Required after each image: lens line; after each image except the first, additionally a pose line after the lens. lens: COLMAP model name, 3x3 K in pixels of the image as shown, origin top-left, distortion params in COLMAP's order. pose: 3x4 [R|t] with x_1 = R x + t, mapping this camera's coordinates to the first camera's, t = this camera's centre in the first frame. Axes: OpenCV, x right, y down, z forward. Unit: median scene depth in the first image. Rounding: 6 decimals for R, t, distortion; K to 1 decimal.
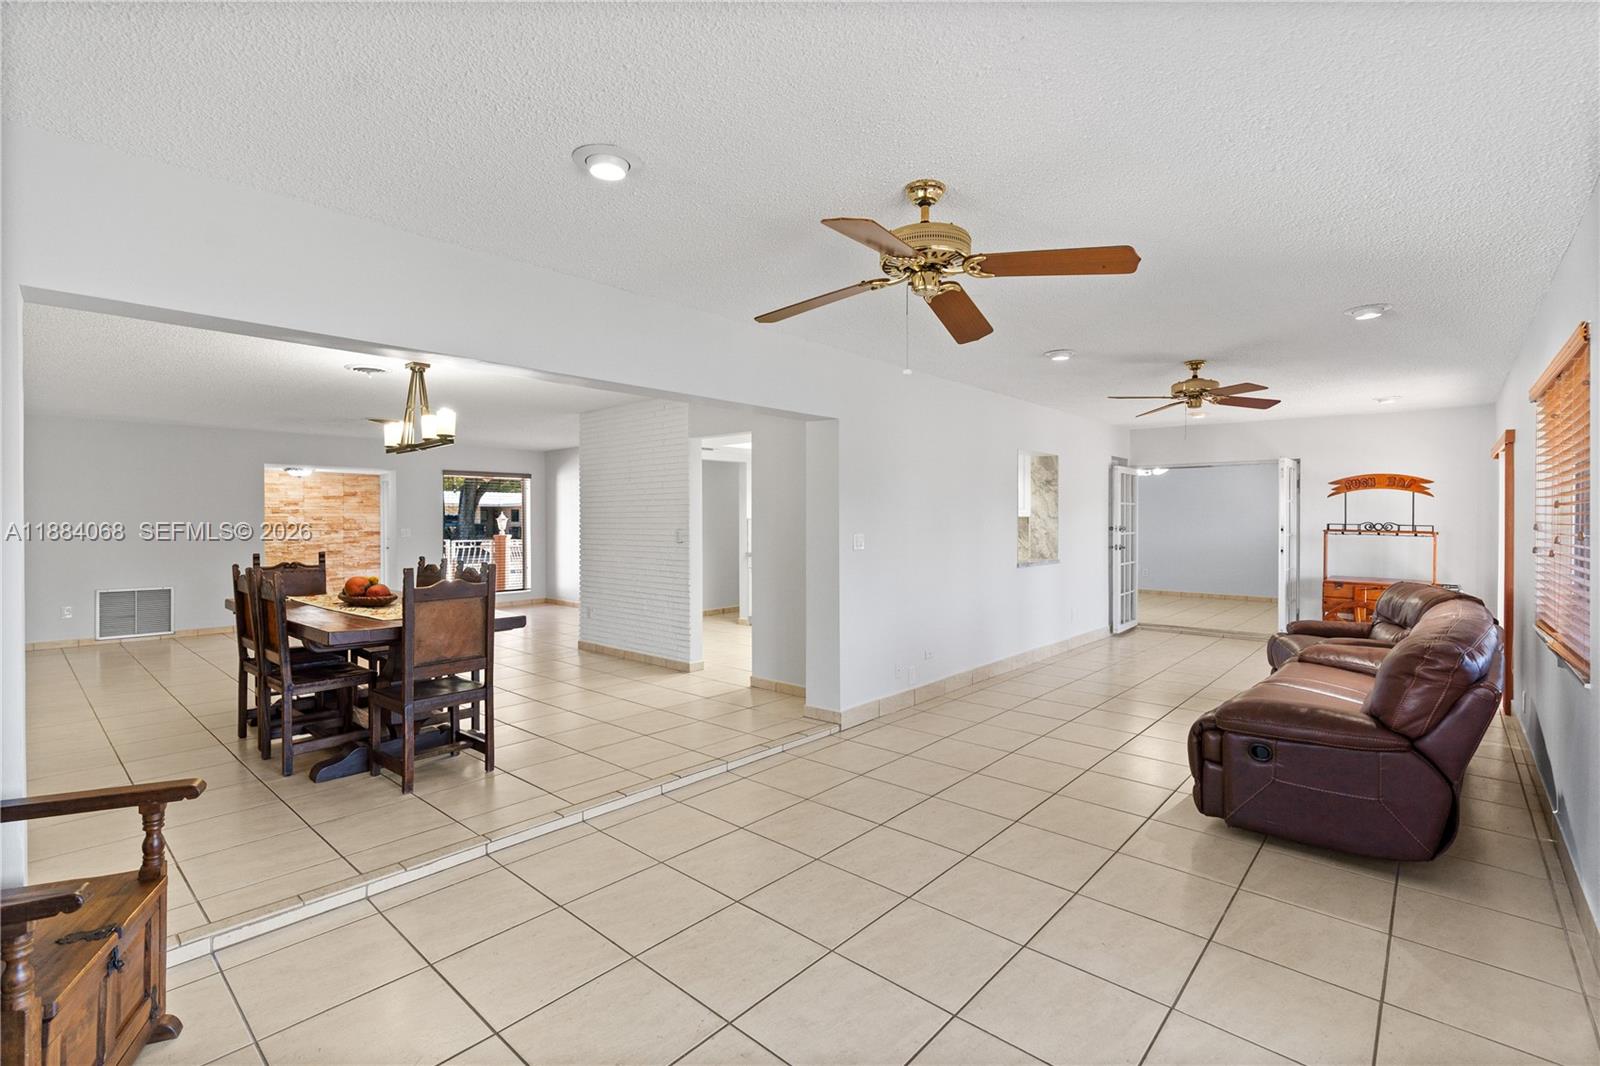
lens RADIAL K [[720.3, 0, 798.7], [0, 720.3, 523.7], [0, 0, 1]] dist [-0.000197, 0.000233]
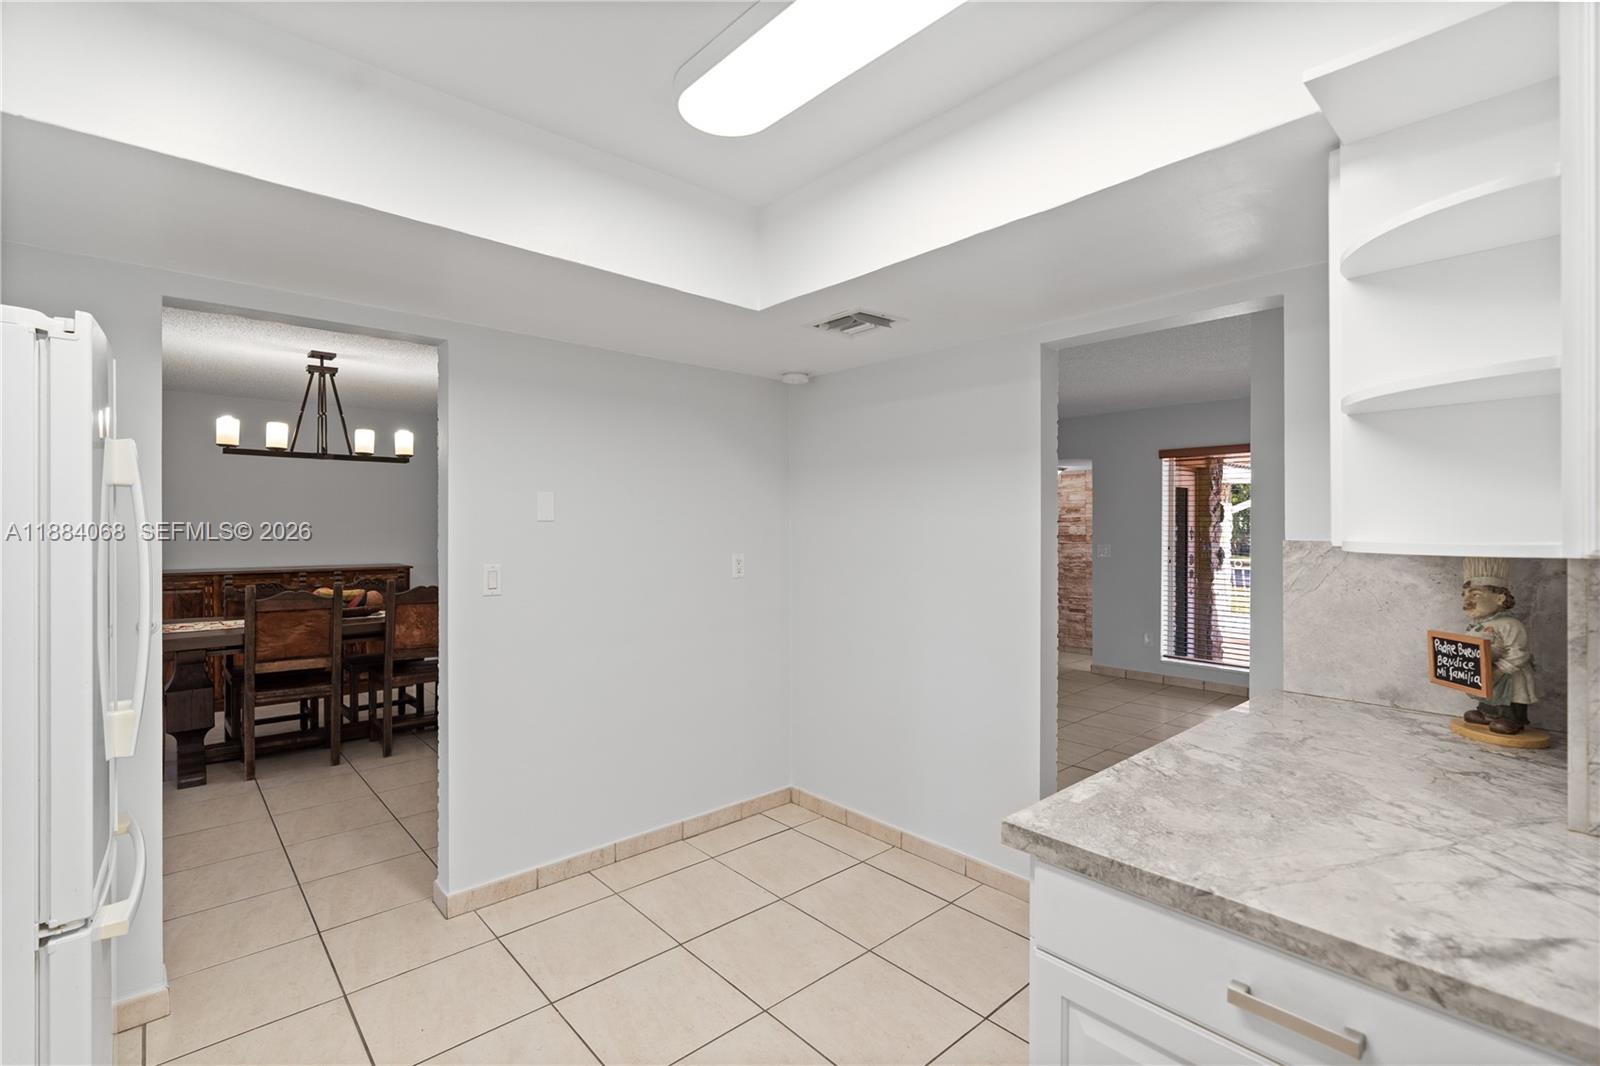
lens RADIAL K [[727.6, 0, 795.9], [0, 727.6, 530.2], [0, 0, 1]] dist [-0.000322, 0.000222]
pose [[-0.109399, 0.005276, -0.993984, 0.367345], [-0.005094, 0.999970, 0.005868, -0.020254], [0.993985, 0.005705, -0.109369, 1.831133]]
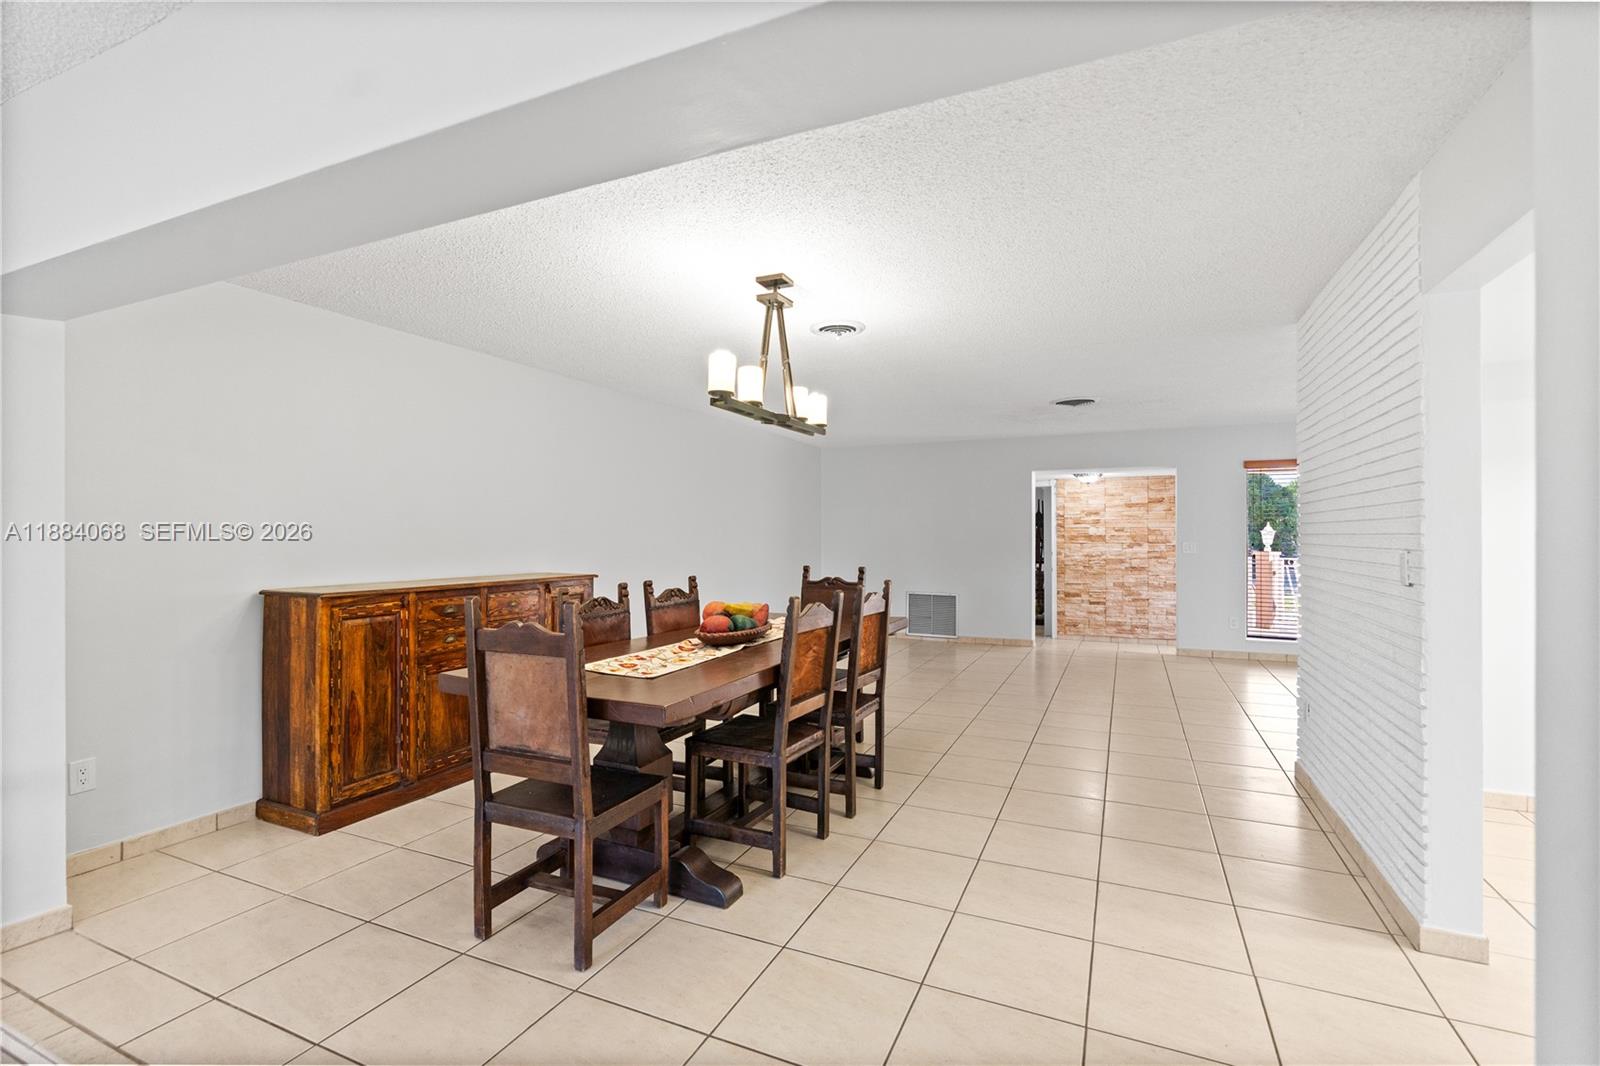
lens RADIAL K [[723.8, 0, 800.0], [0, 723.8, 533.0], [0, 0, 1]] dist [-0.001681, 0.000252]
pose [[0.305734, -0.001090, -0.952116, 0.137639], [-0.005058, 0.999983, -0.002769, 0.003485], [0.952103, 0.005662, 0.305724, 0.858982]]
